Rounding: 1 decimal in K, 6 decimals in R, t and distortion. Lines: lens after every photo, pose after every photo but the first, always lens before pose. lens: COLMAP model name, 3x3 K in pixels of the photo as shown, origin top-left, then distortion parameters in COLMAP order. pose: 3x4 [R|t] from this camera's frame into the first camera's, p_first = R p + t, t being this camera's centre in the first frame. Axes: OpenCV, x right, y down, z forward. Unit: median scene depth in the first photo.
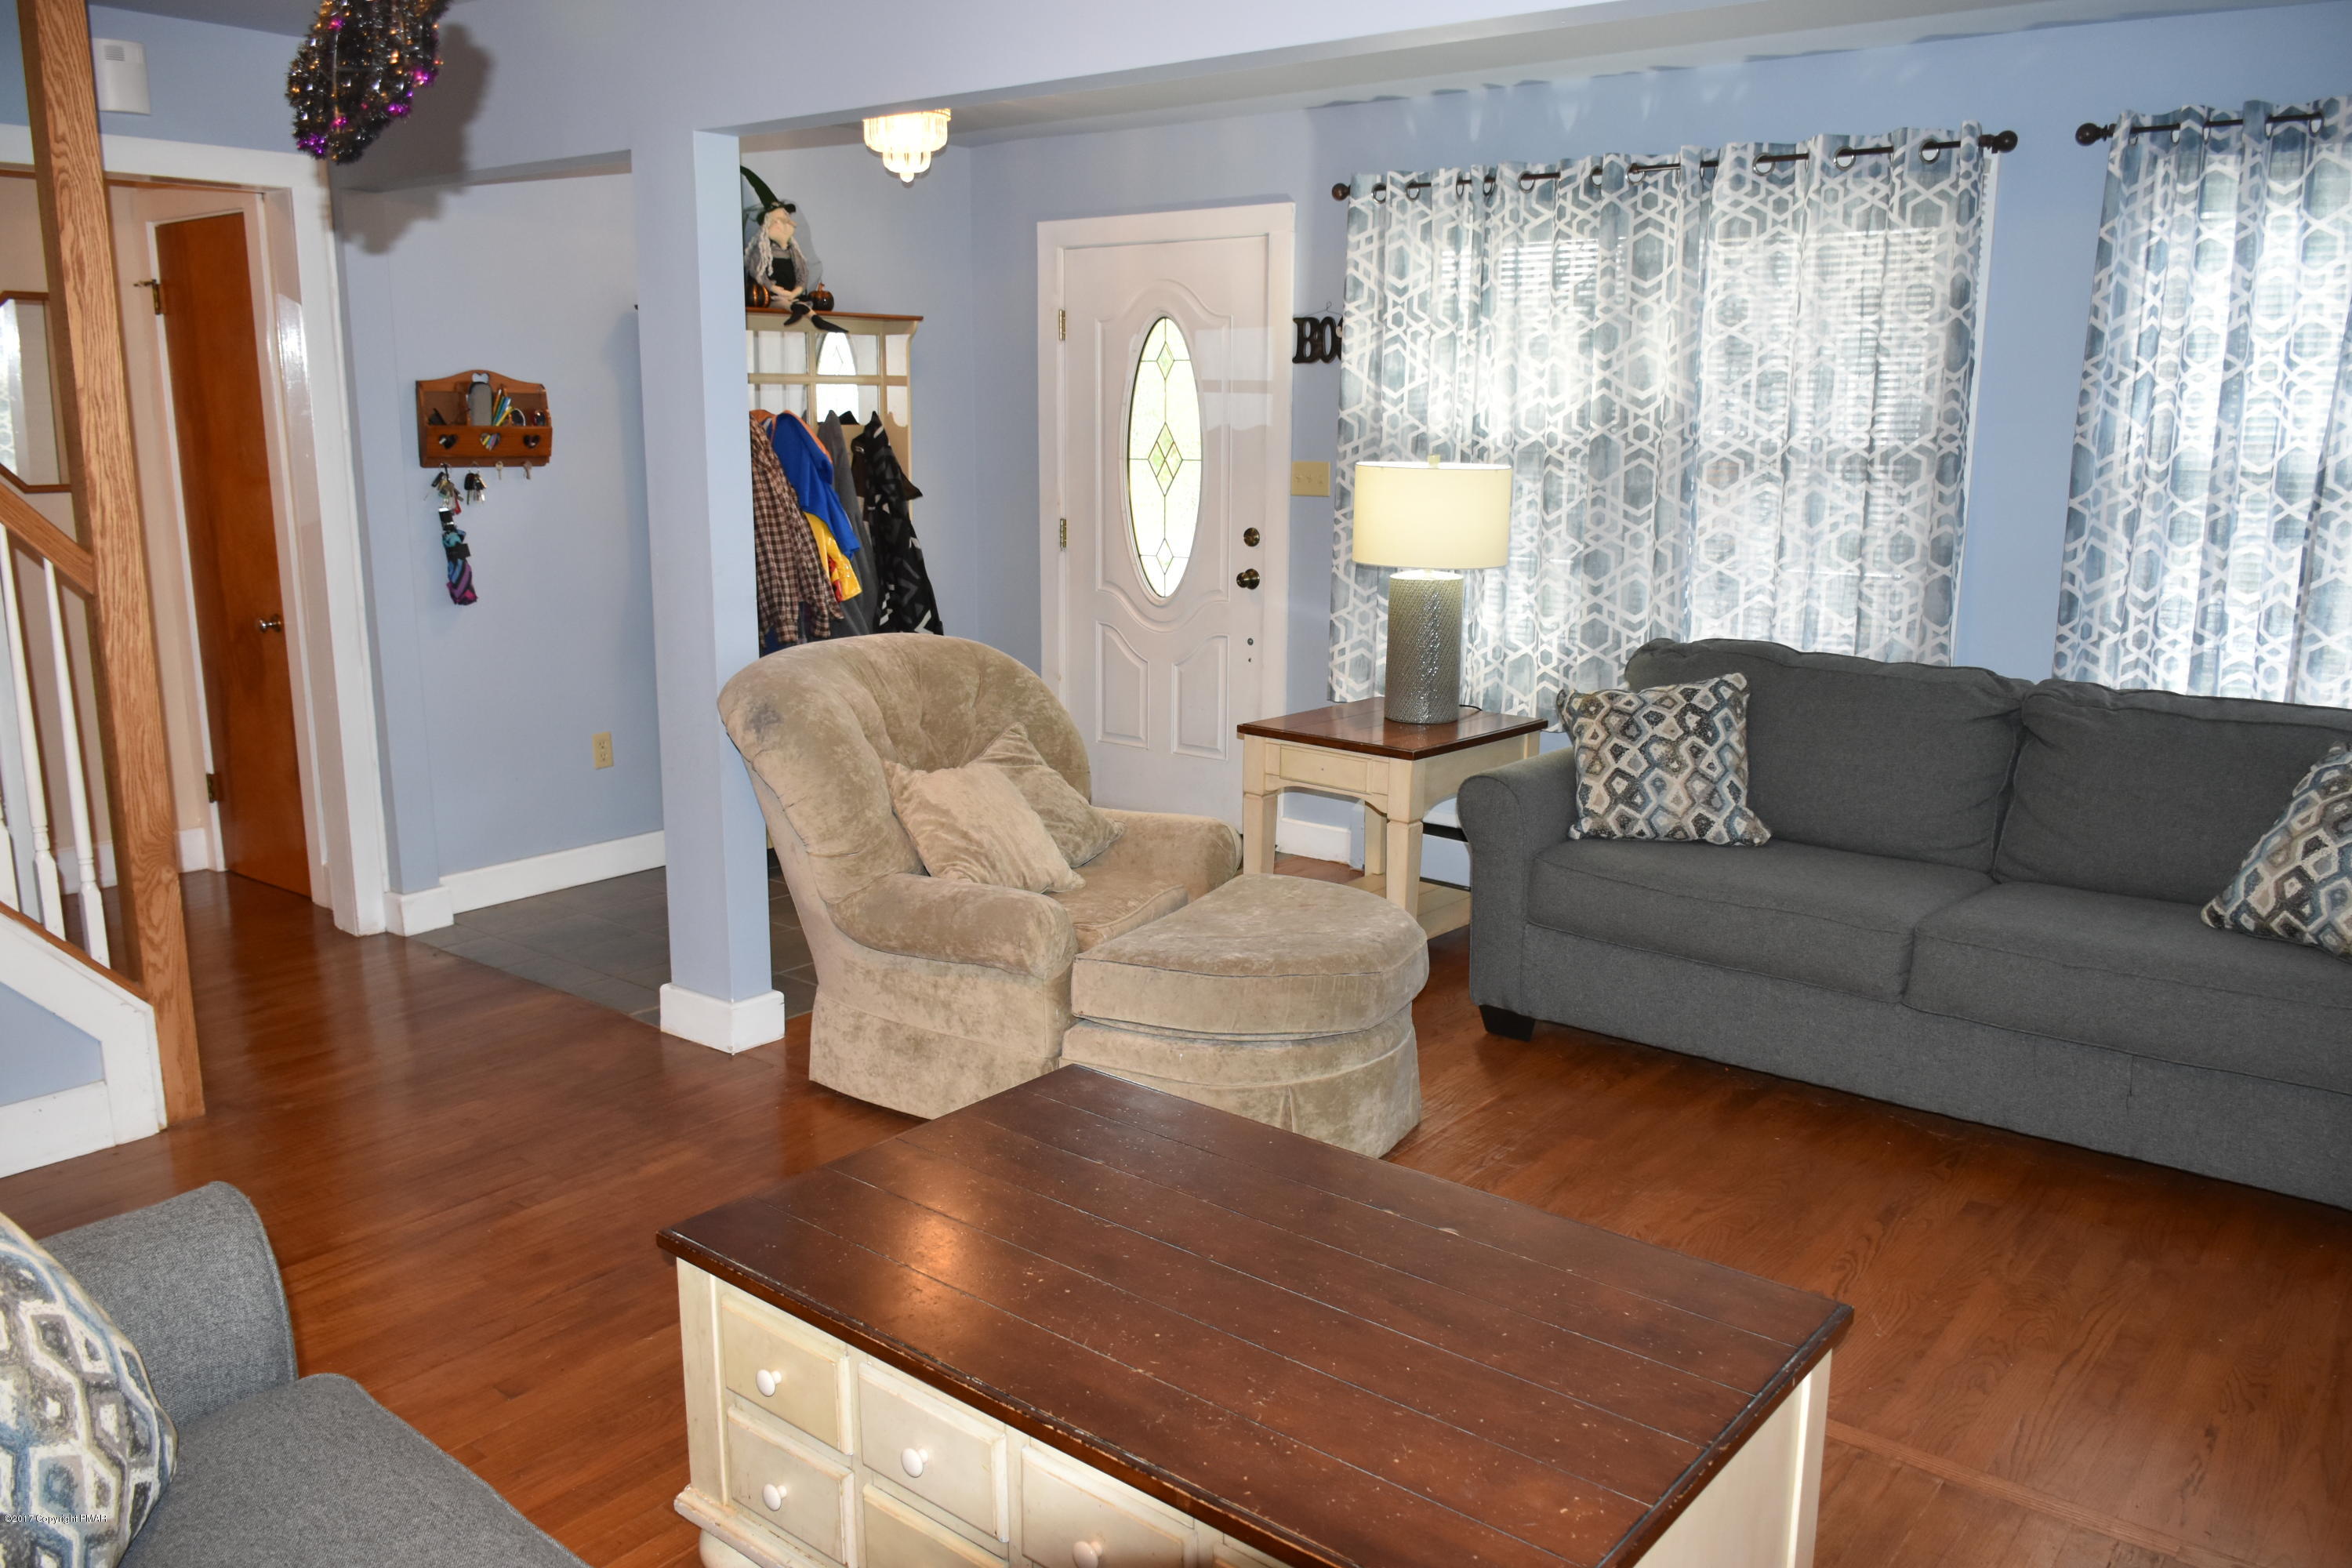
lens RADIAL K [[1833.1, 0, 1176.0], [0, 1833.1, 784.0], [0, 0, 1]] dist [-0.002226, -0.006742]
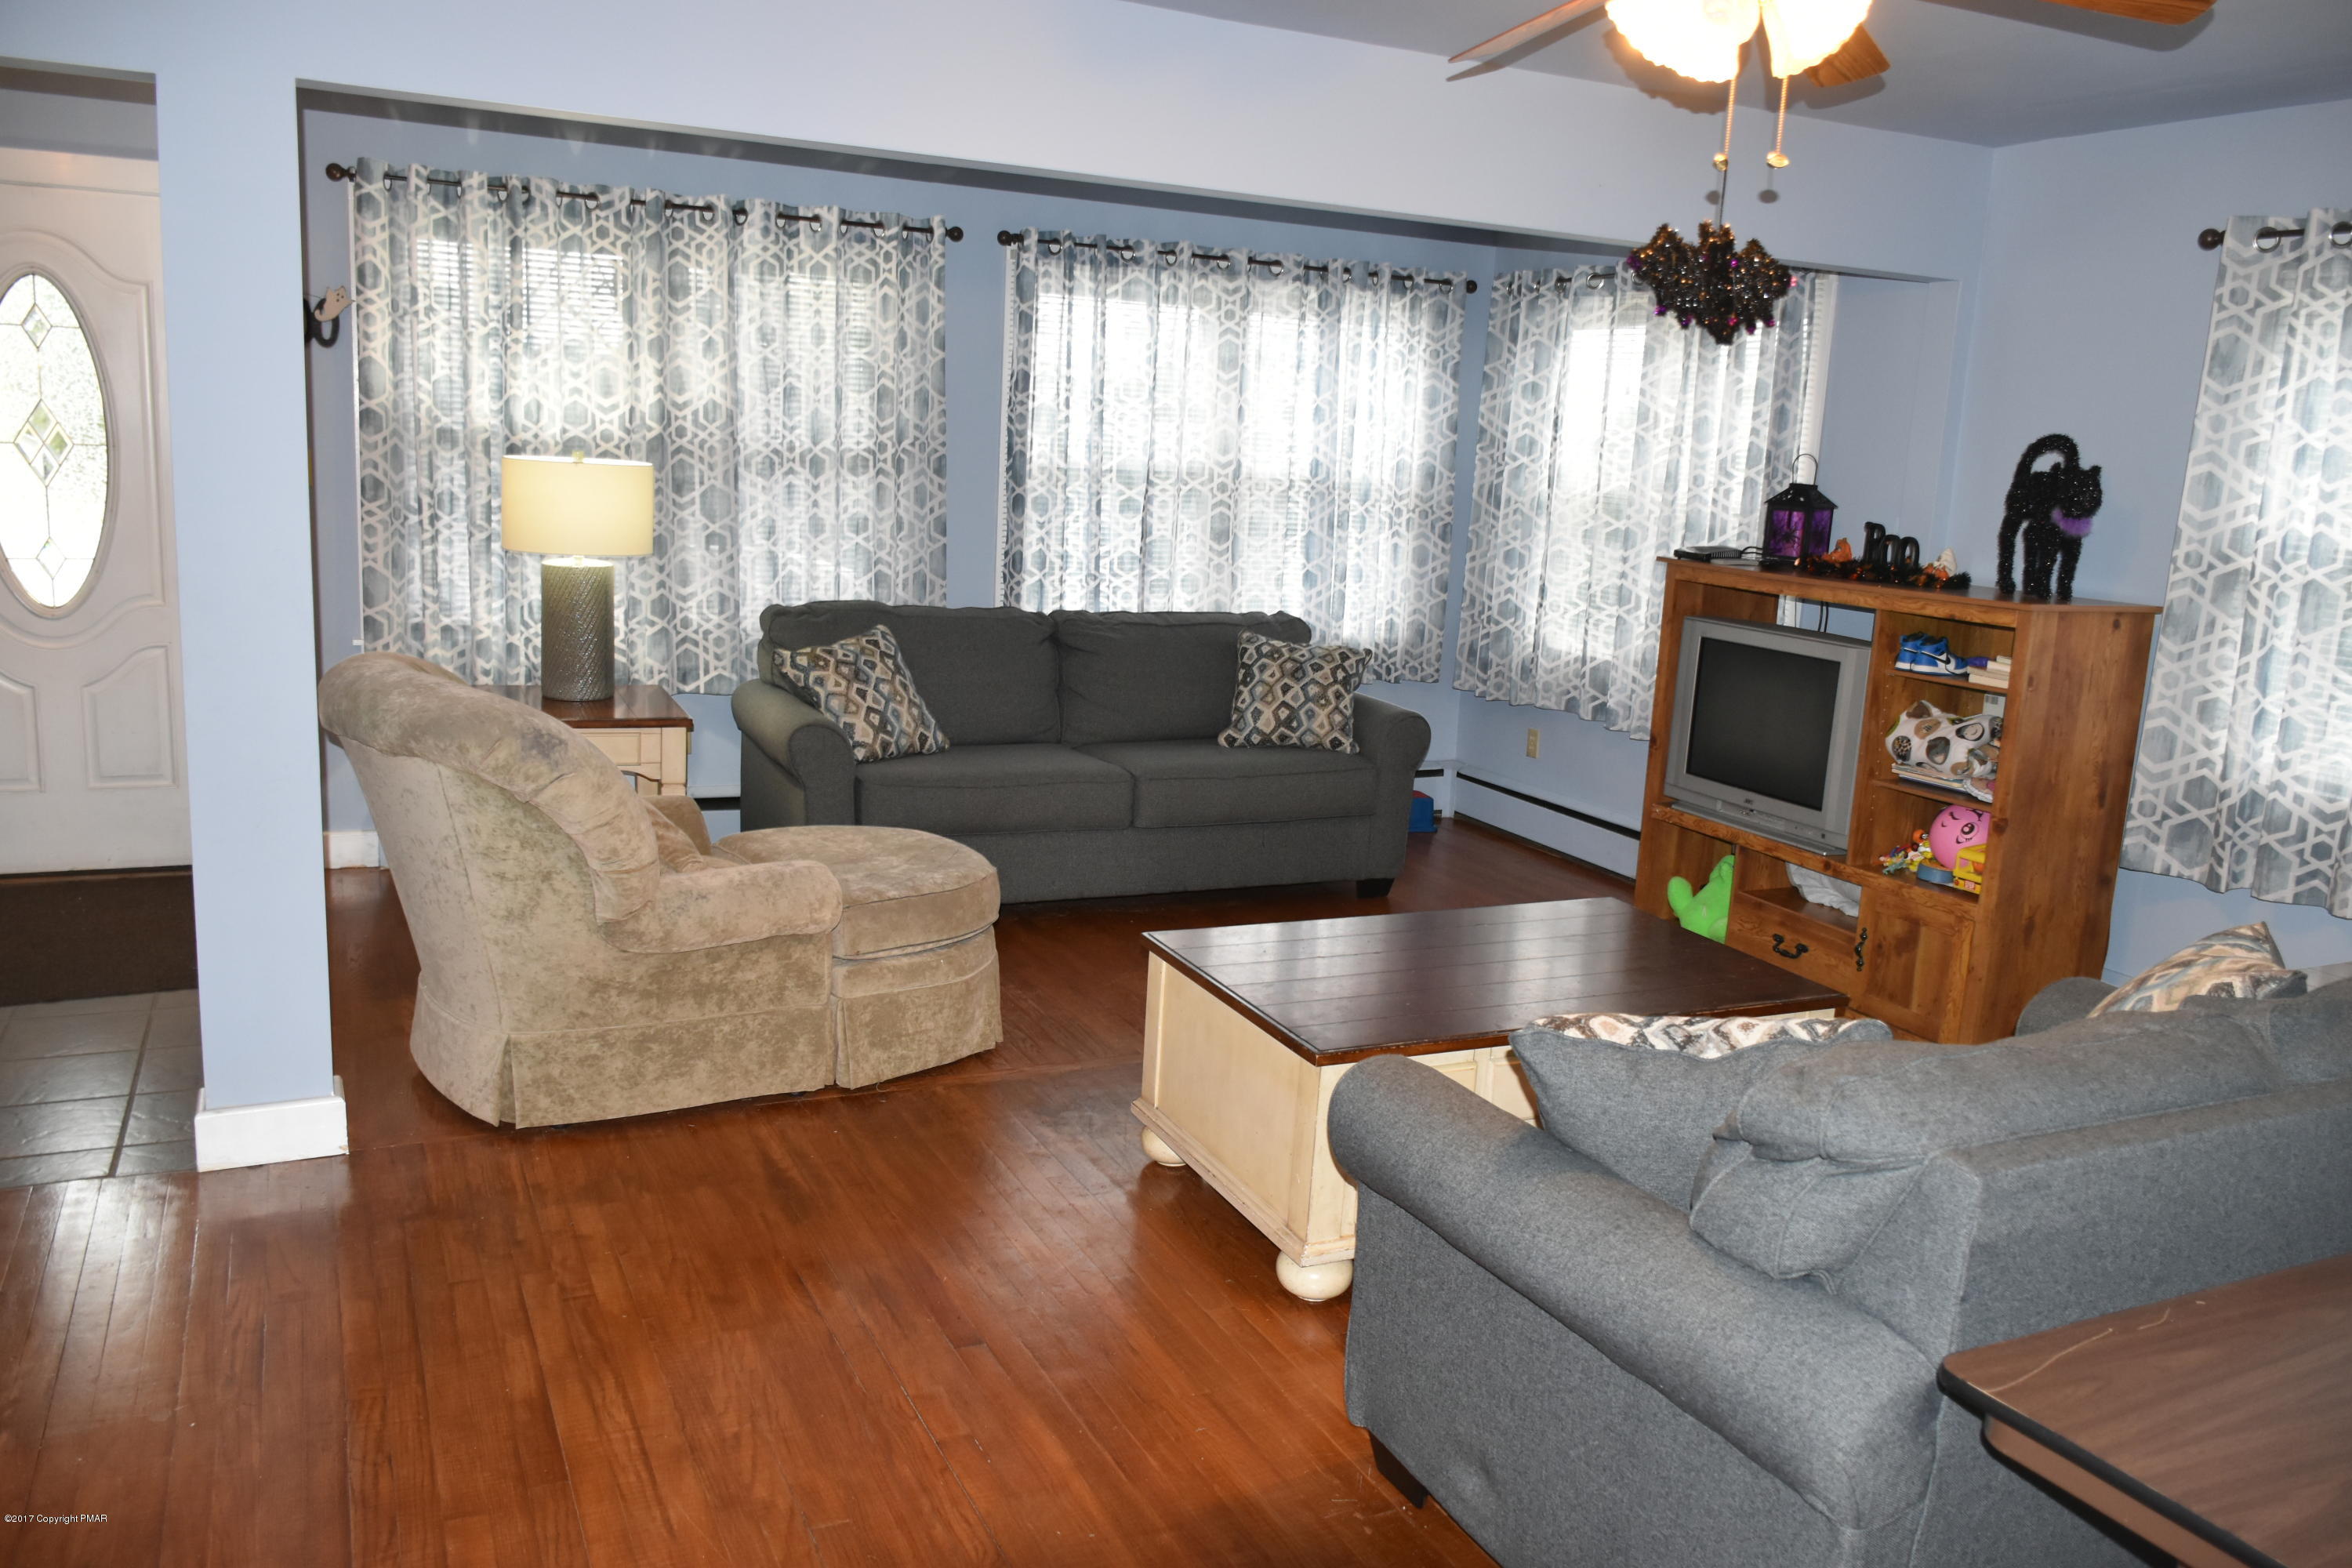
lens RADIAL K [[1841.1, 0, 1176.0], [0, 1841.1, 784.0], [0, 0, 1]] dist [0.001210, 0.003186]
pose [[0.436417, -0.156125, 0.886096, -0.747195], [0.134379, 0.985094, 0.107383, -0.059274], [-0.889653, 0.072209, 0.450892, 0.226365]]
